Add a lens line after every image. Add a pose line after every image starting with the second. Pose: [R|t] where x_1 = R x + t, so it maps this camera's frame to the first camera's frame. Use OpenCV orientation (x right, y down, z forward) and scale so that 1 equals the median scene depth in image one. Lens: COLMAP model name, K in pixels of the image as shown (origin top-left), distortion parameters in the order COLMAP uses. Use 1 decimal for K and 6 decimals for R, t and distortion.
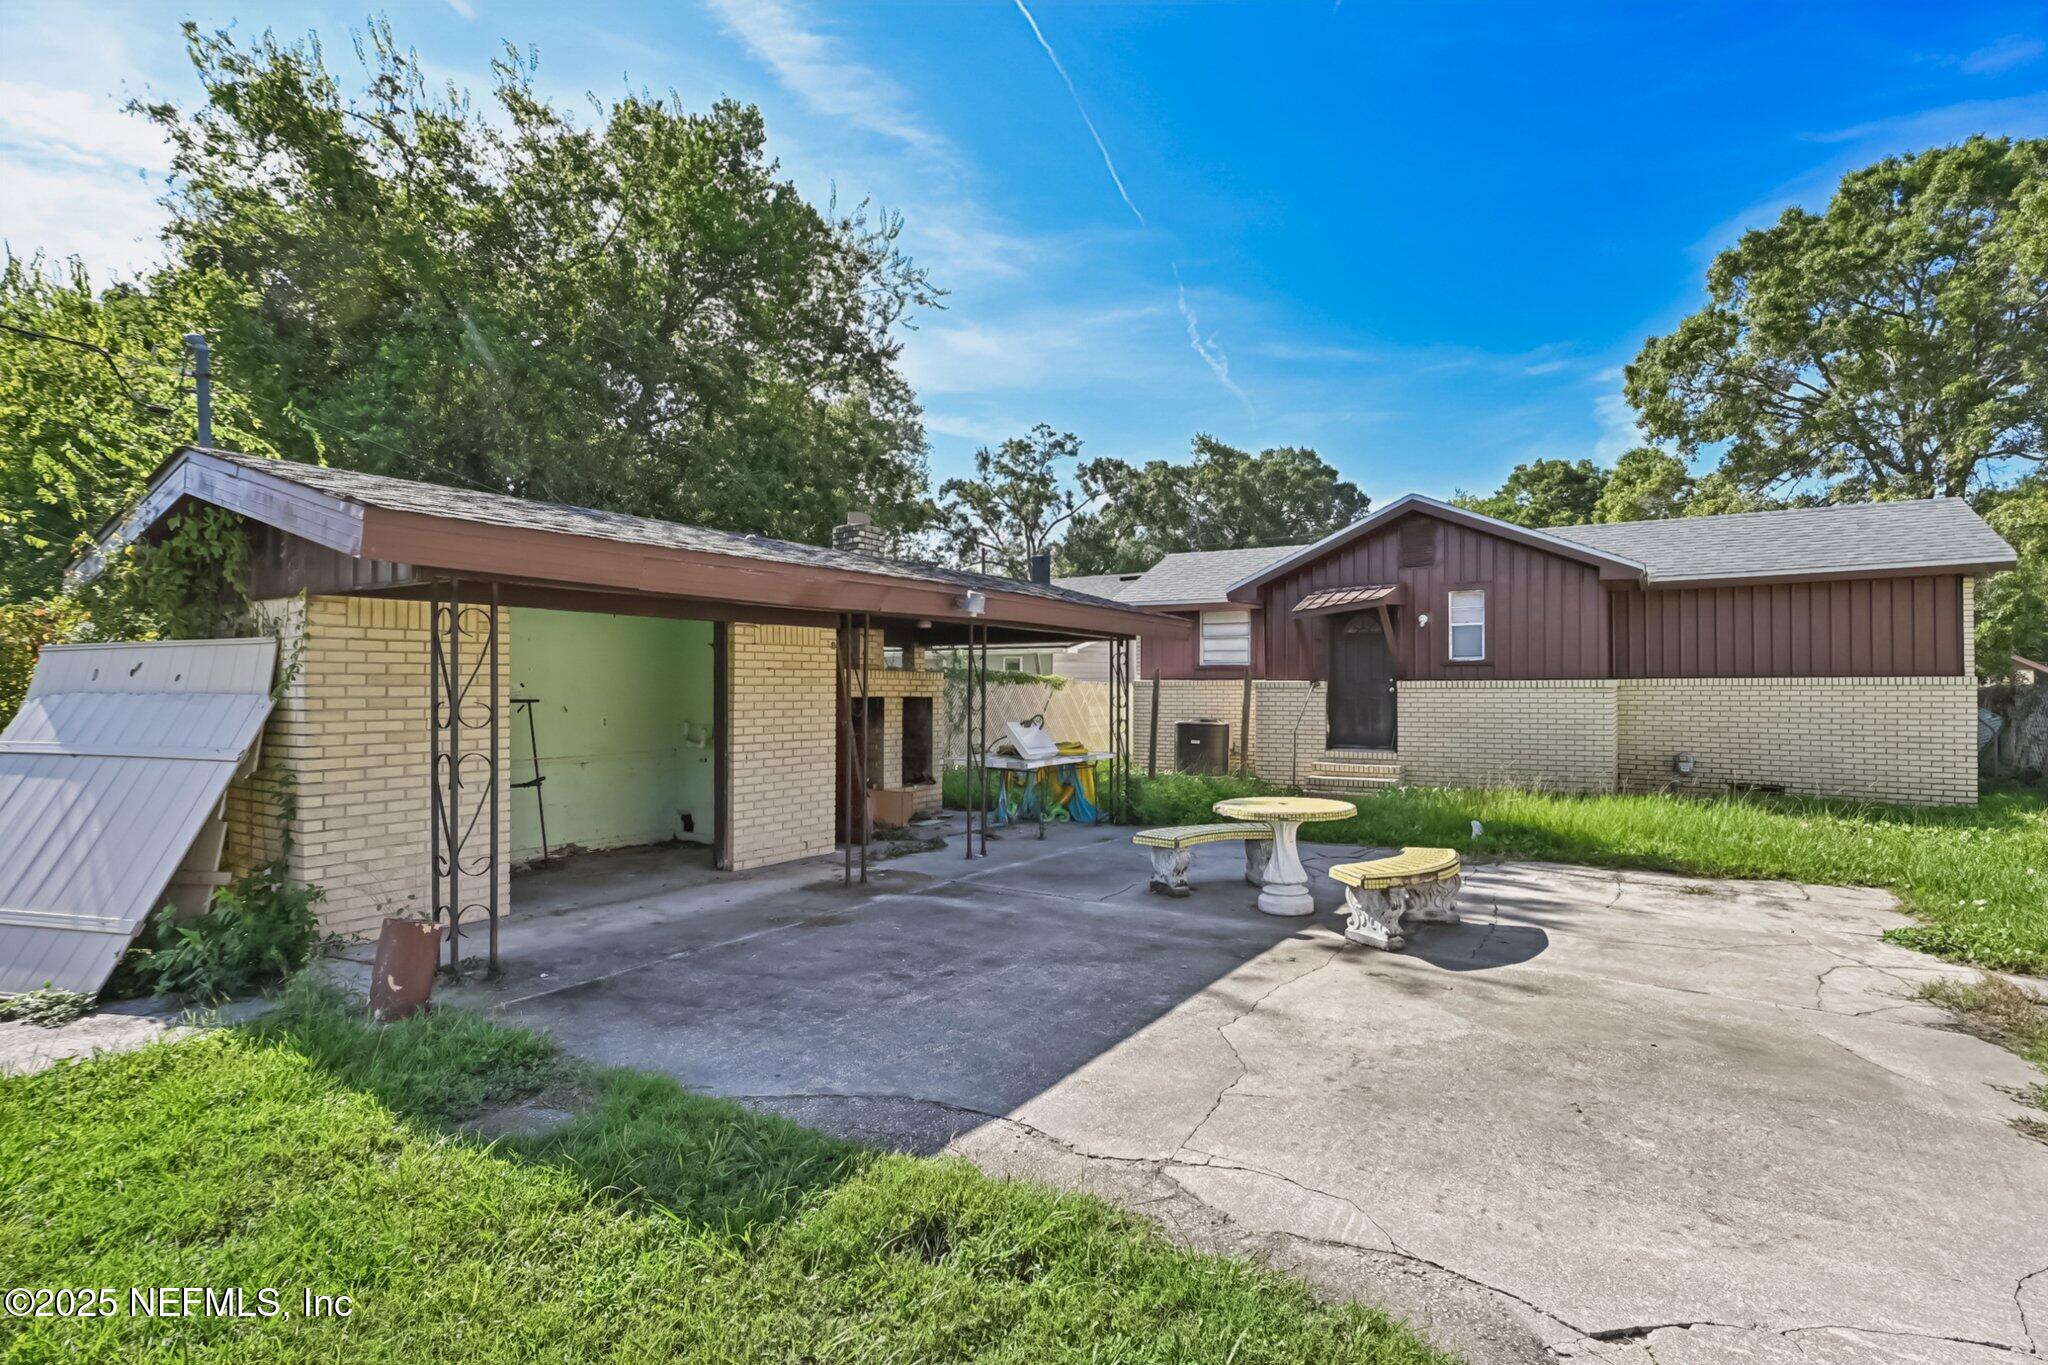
lens RADIAL K [[1040.4, 0, 1024.0], [0, 1040.4, 682.5], [0, 0, 1]] dist [0.001192, -0.001710]
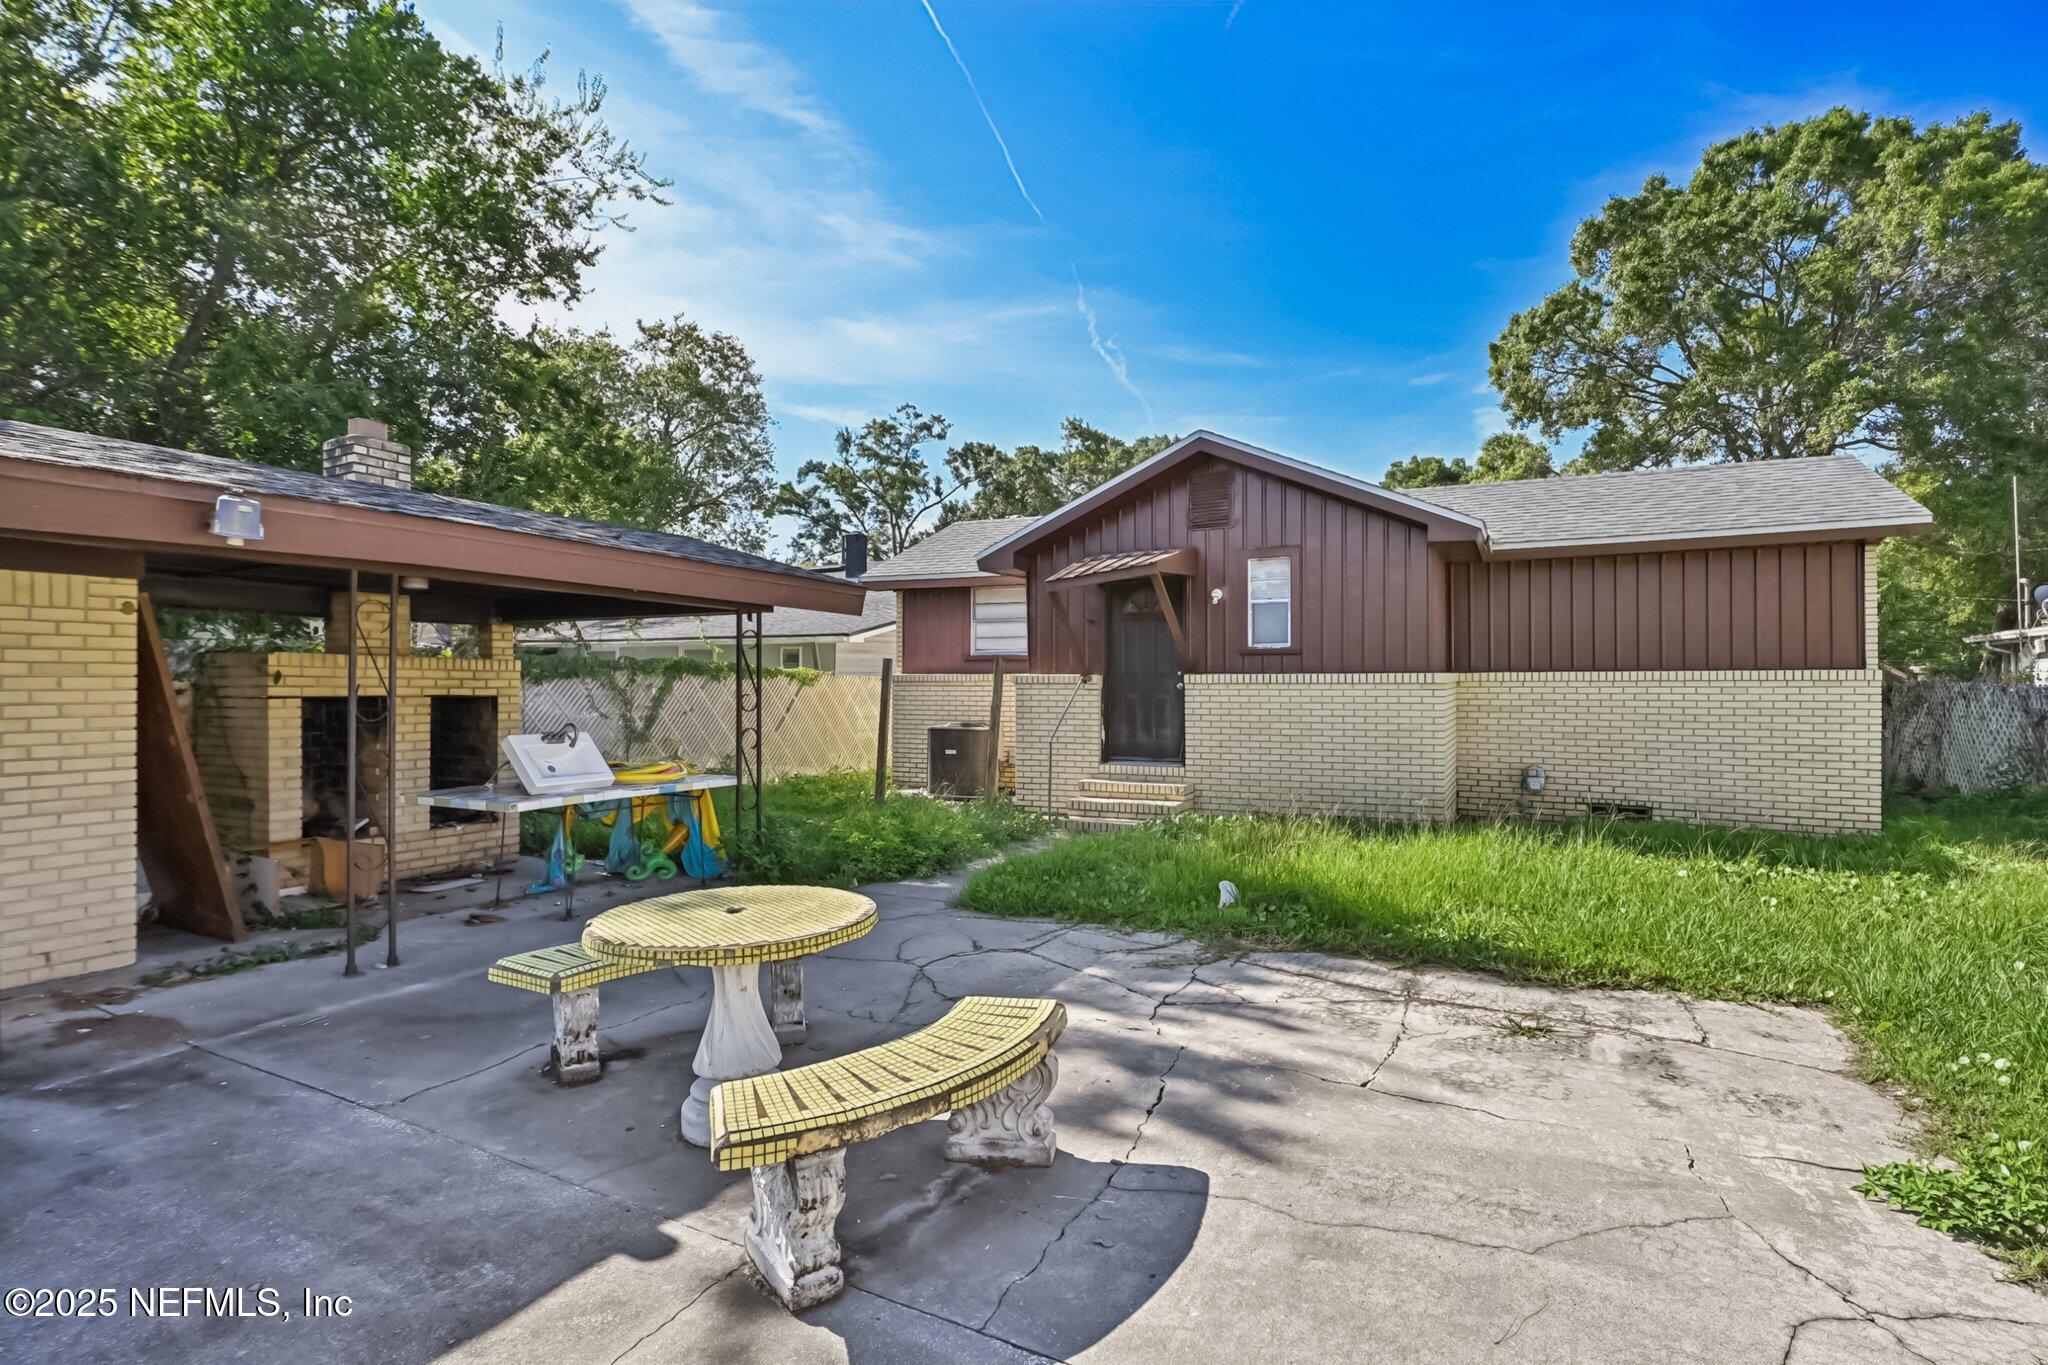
lens RADIAL K [[1057.8, 0, 1024.0], [0, 1057.8, 682.5], [0, 0, 1]] dist [-0.000089, 0.000768]
pose [[0.994830, 0.001413, 0.101548, 0.070046], [-0.001693, 0.999995, 0.002673, 0.001146], [-0.101543, -0.002831, 0.994827, 0.100473]]
